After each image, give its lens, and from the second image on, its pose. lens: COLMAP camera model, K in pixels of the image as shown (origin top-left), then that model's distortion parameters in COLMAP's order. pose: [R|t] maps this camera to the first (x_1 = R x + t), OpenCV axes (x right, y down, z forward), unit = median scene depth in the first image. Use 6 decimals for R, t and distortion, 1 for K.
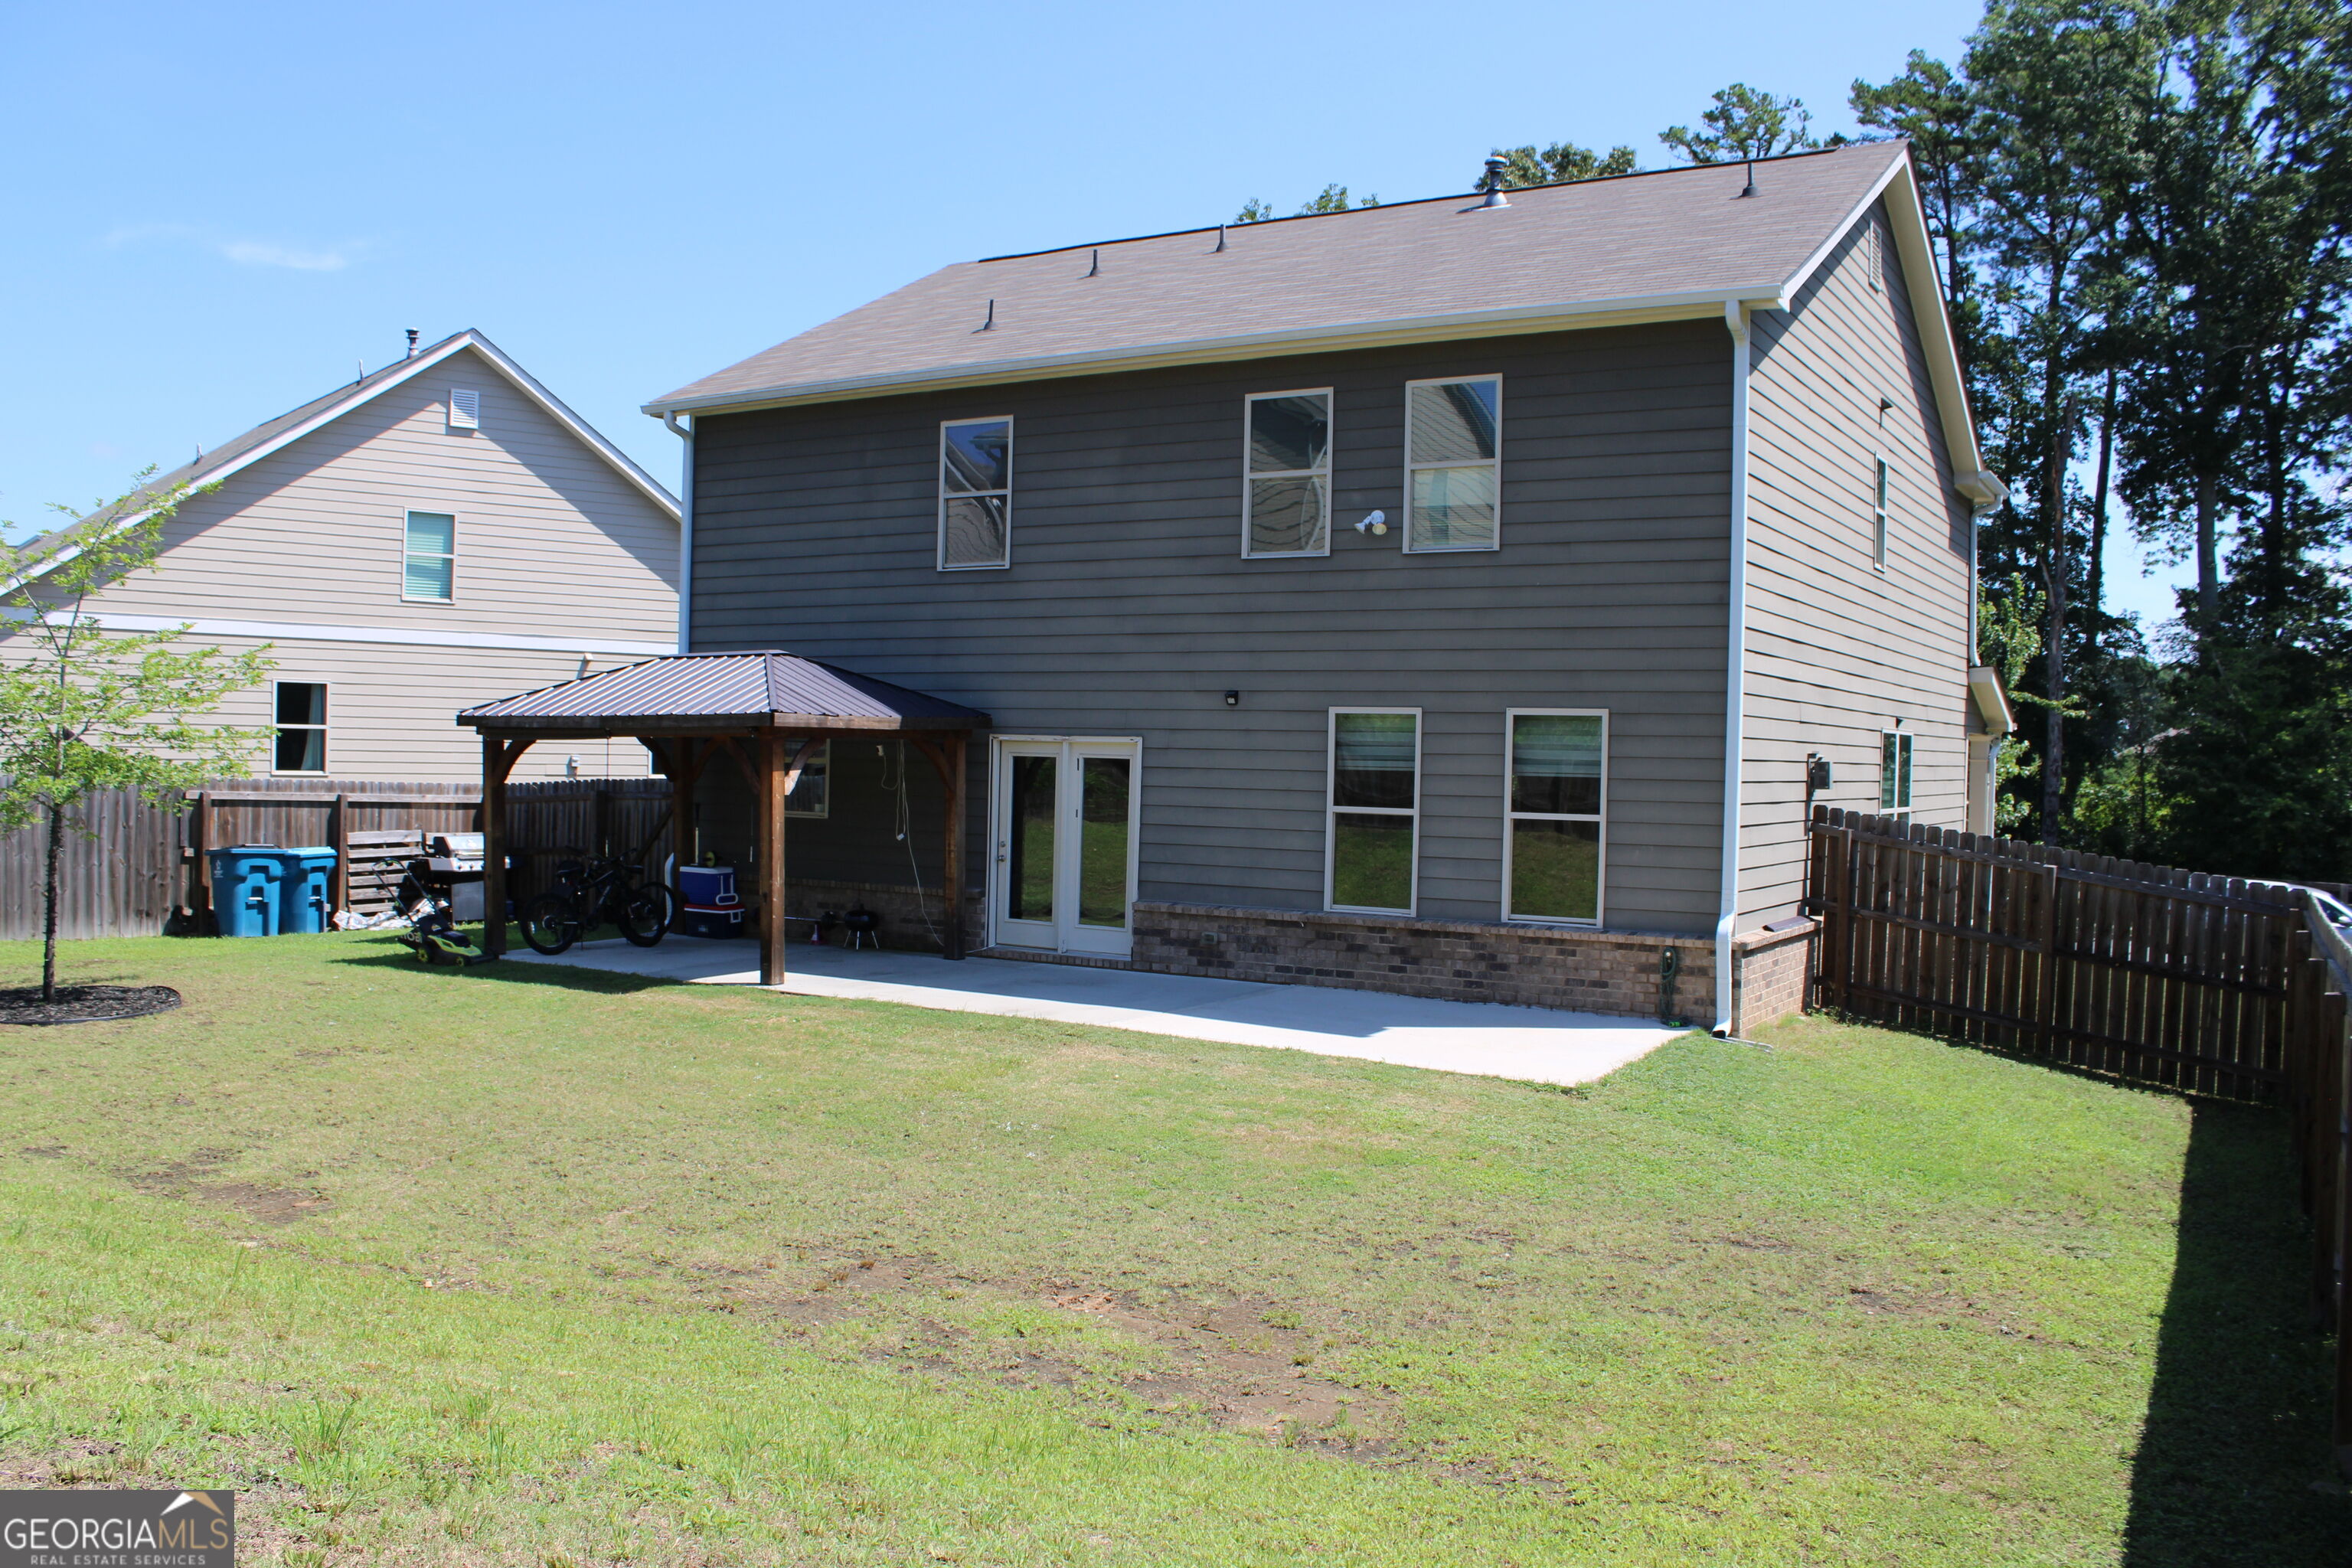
lens RADIAL K [[1959.6, 0, 1171.1], [0, 1959.6, 777.6], [0, 0, 1]] dist [-0.135936, 0.094786]
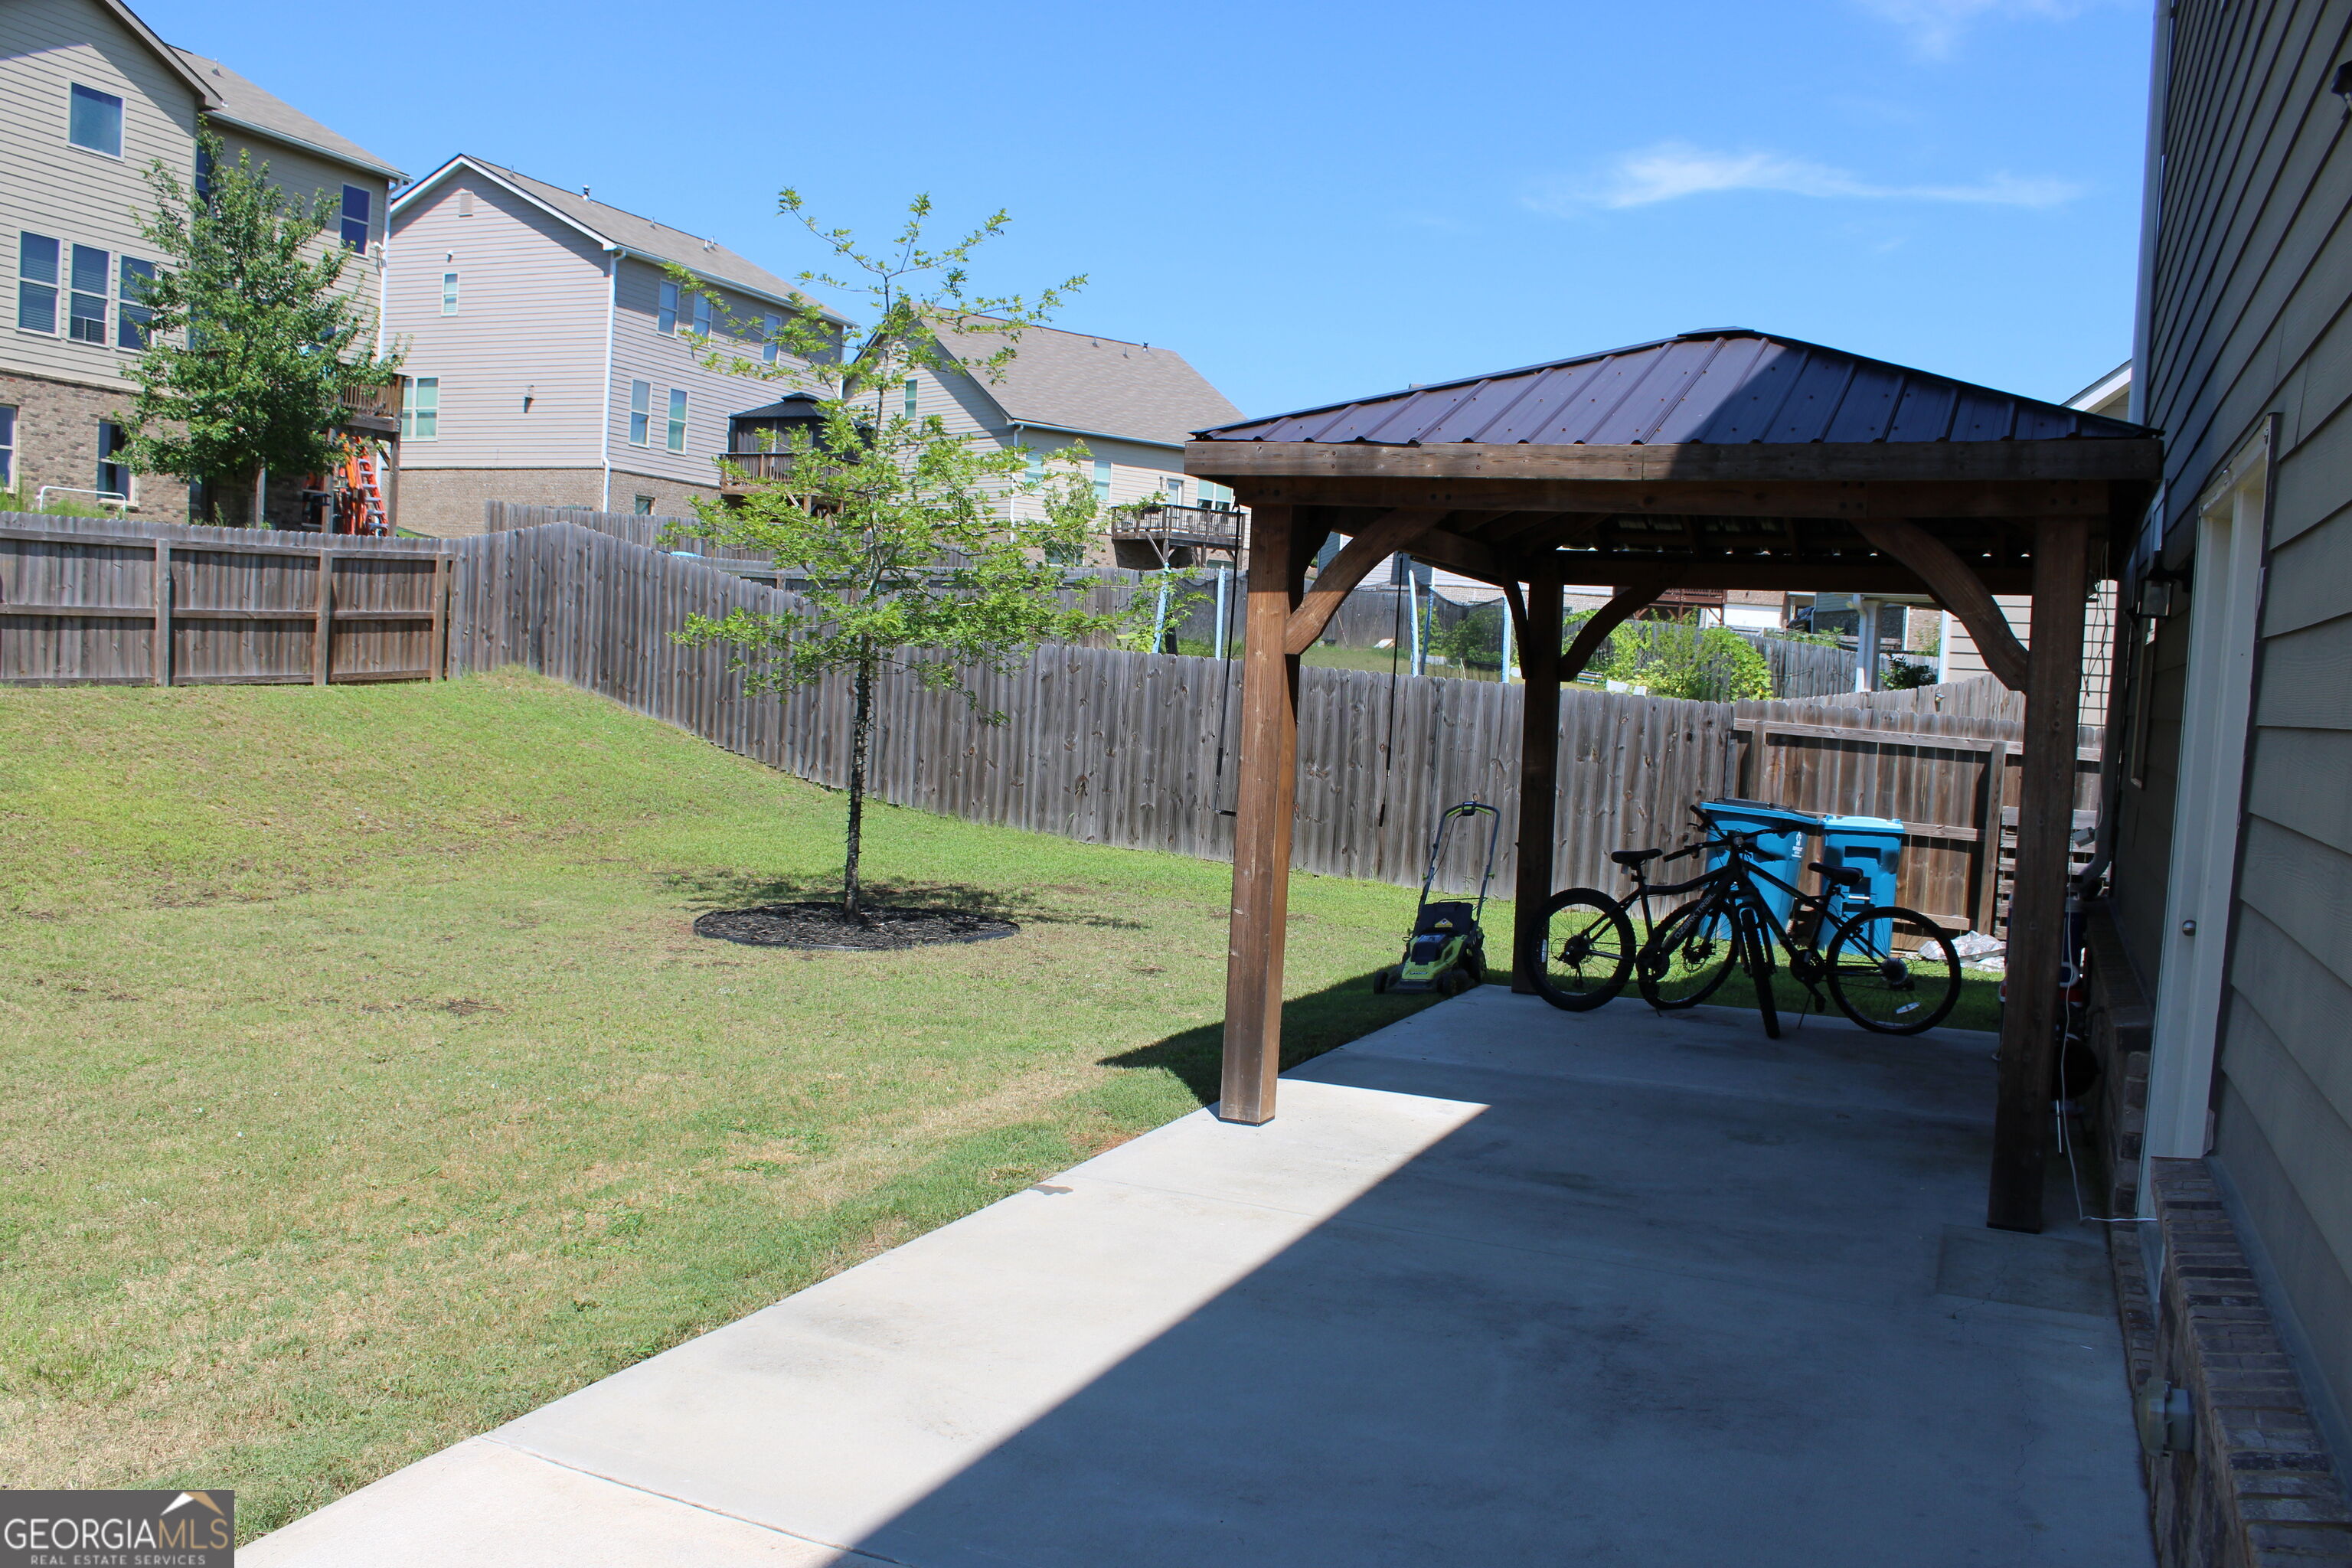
lens RADIAL K [[1959.6, 0, 1168.5], [0, 1959.6, 790.0], [0, 0, 1]] dist [-0.135936, 0.094786]
pose [[0.111517, 0.034097, -0.993177, 0.144048], [-0.072182, 0.997049, 0.026125, 0.028512], [0.991138, 0.068776, 0.113650, 0.711311]]
